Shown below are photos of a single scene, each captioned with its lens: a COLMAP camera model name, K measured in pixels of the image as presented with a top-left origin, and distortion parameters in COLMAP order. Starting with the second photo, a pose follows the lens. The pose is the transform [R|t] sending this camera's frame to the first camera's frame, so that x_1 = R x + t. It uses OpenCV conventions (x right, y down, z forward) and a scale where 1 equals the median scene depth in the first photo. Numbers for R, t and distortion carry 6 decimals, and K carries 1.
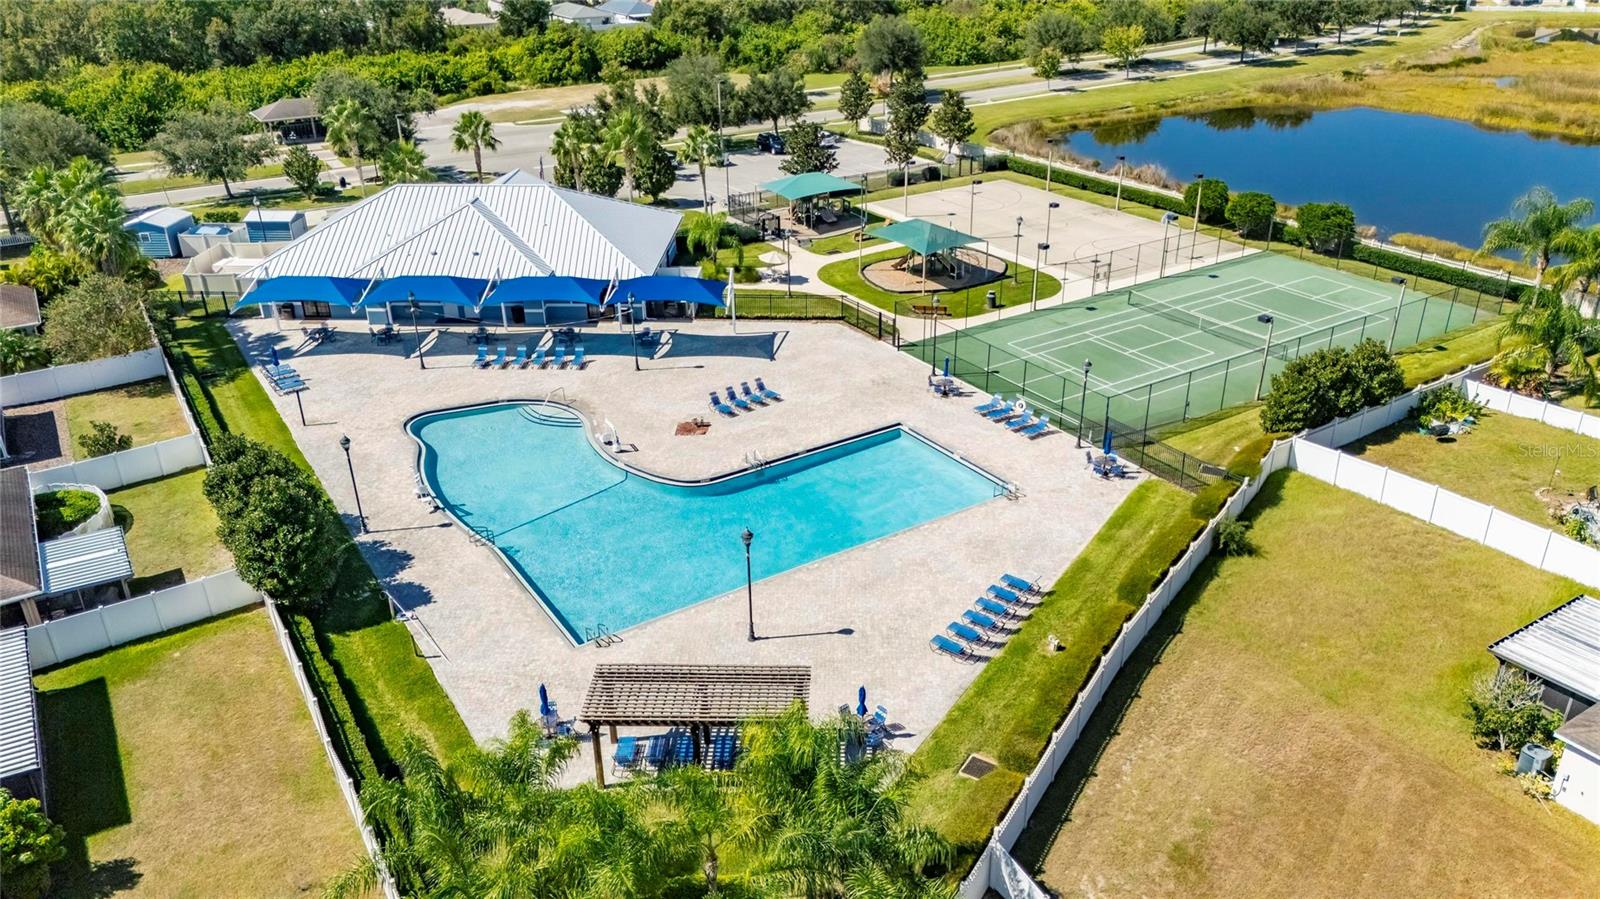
lens RADIAL K [[1188.9, 0, 800.0], [0, 1188.9, 449.5], [0, 0, 1]] dist [0.061289, -0.056830]
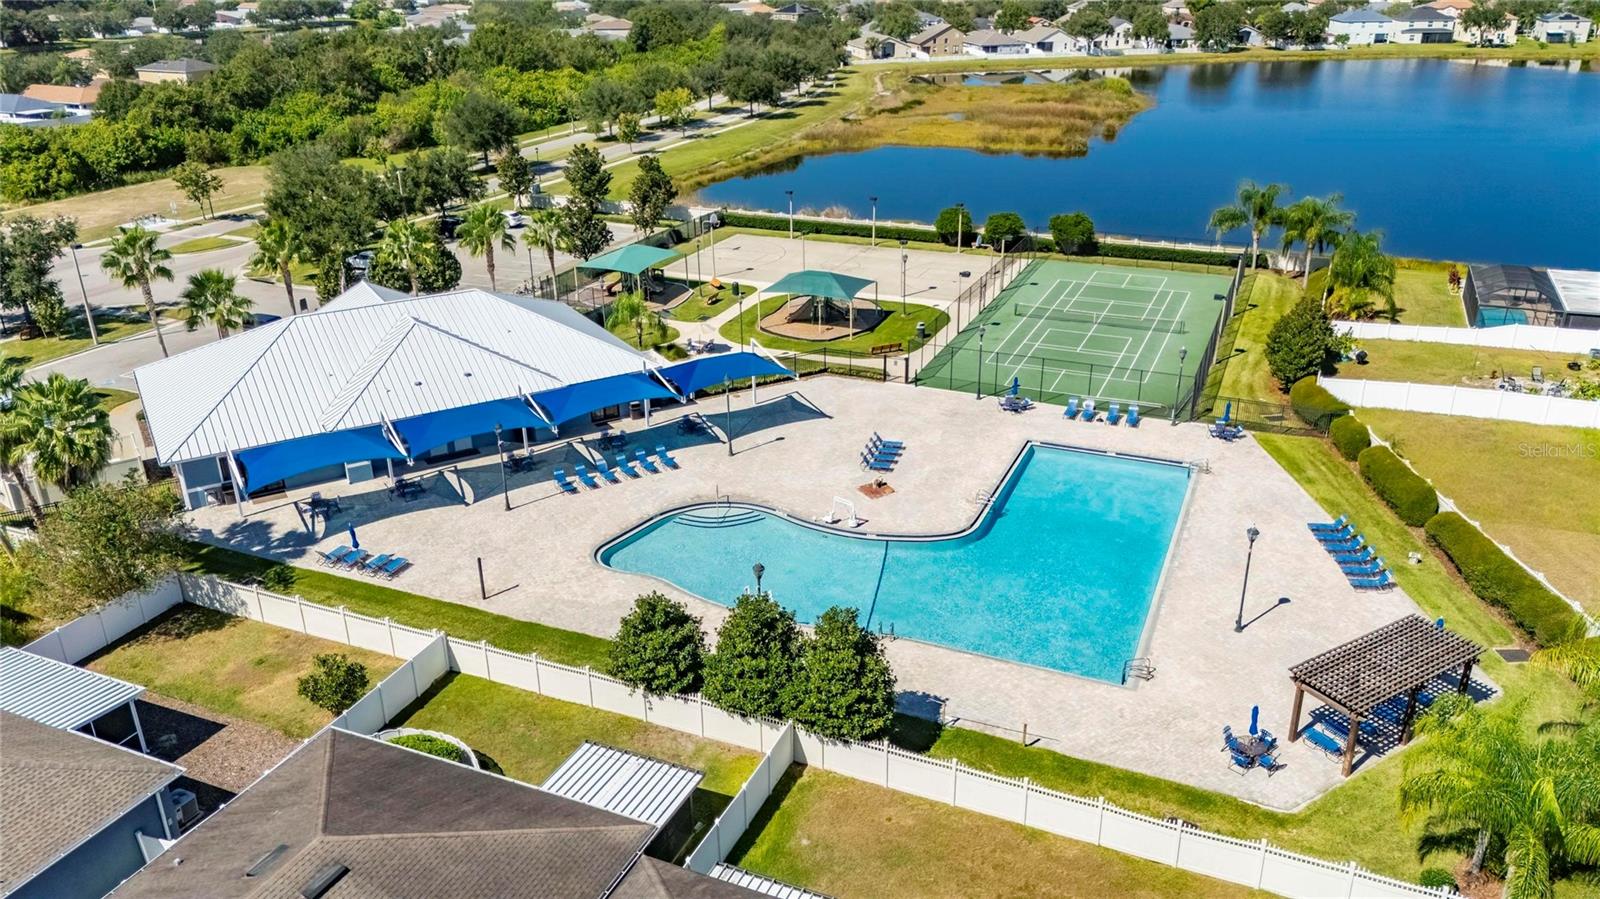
lens RADIAL K [[1188.9, 0, 800.0], [0, 1188.9, 449.5], [0, 0, 1]] dist [0.061289, -0.056830]
pose [[0.830513, -0.215117, 0.513783, -0.507931], [0.242209, 0.970113, 0.014655, -0.063651], [-0.501580, 0.112272, 0.857795, 0.143124]]
